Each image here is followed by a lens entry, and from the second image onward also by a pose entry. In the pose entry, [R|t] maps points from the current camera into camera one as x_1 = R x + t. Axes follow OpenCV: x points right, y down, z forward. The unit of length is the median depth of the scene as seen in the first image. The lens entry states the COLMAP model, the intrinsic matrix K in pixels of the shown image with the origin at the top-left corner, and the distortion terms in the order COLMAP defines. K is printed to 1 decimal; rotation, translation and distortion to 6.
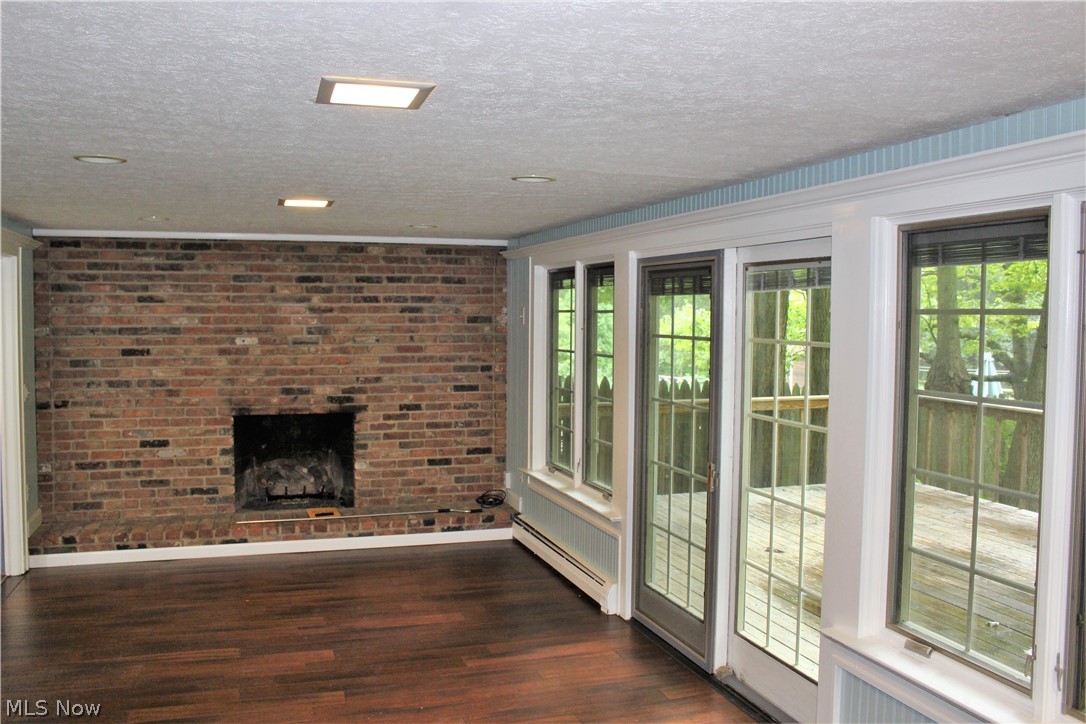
lens RADIAL K [[914.5, 0, 539.4], [0, 914.5, 363.6], [0, 0, 1]] dist [-0.150825, 0.114671]
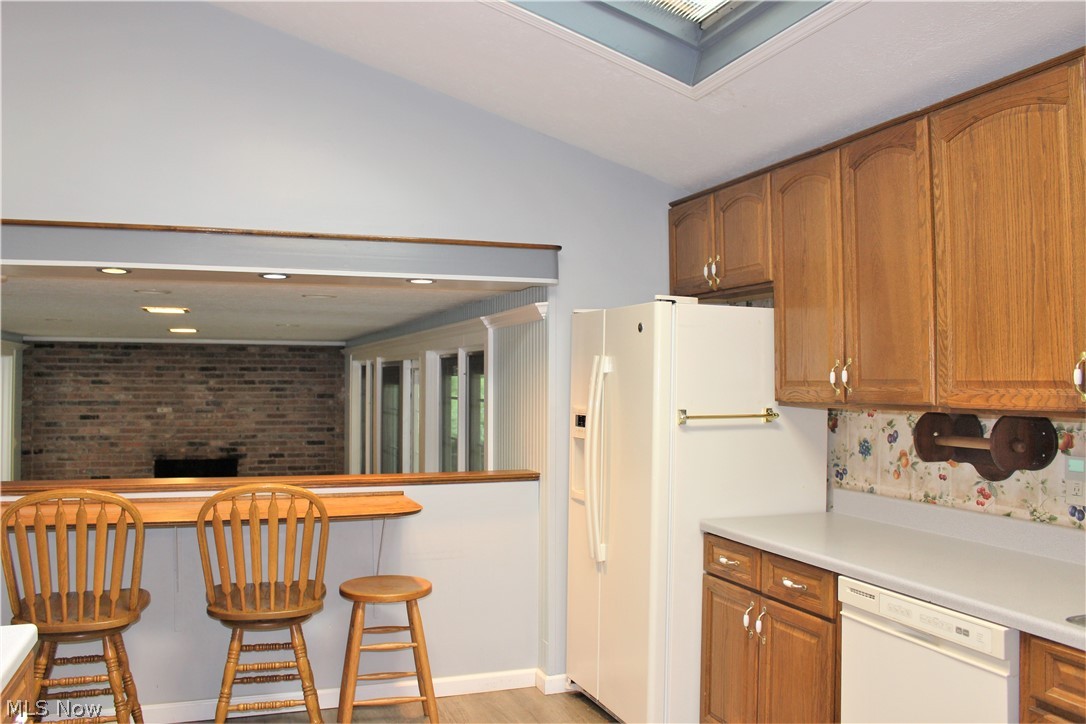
lens RADIAL K [[914.5, 0, 543.8], [0, 914.5, 362.3], [0, 0, 1]] dist [-0.150825, 0.114671]
pose [[0.999868, -0.000930, 0.016220, 0.278892], [0.002129, 0.997254, -0.074024, 0.006788], [-0.016107, 0.074049, 0.997125, -0.490876]]
